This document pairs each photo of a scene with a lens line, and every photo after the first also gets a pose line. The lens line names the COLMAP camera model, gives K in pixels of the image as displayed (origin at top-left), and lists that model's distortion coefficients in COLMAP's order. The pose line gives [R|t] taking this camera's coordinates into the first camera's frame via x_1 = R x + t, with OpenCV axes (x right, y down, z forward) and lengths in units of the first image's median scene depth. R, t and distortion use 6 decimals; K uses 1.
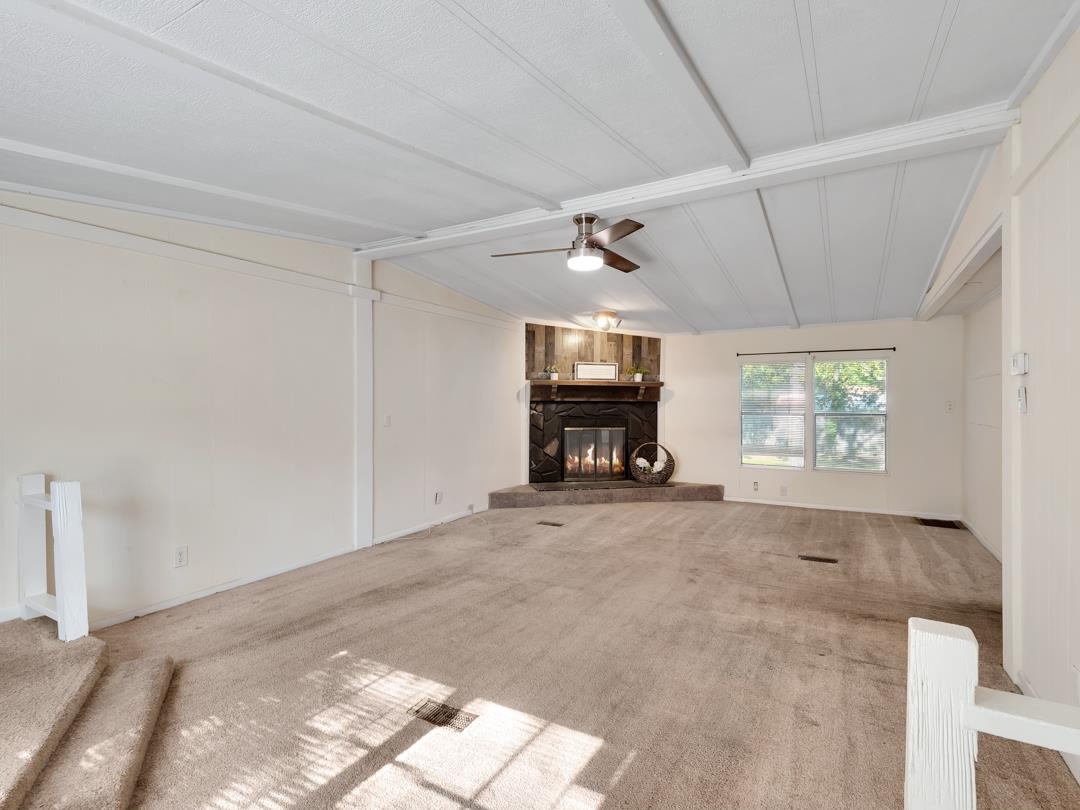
lens RADIAL K [[537.6, 0, 540.4], [0, 537.6, 394.8], [0, 0, 1]] dist [0.020545, -0.010228]
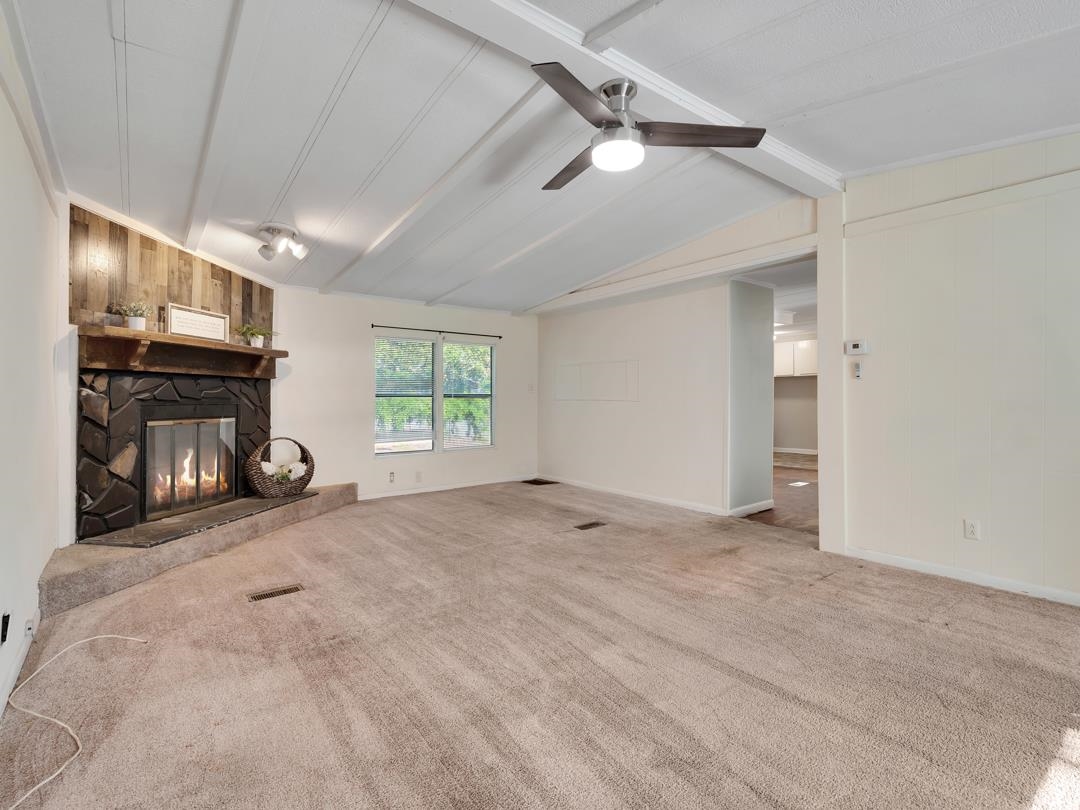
lens RADIAL K [[525.0, 0, 543.1], [0, 525.0, 391.1], [0, 0, 1]] dist [0.032005, -0.032111]
pose [[0.378115, 0.008363, 0.925721, -0.297376], [-0.009090, 0.999945, -0.005320, 0.030164], [-0.925714, -0.006403, 0.378170, 0.438800]]
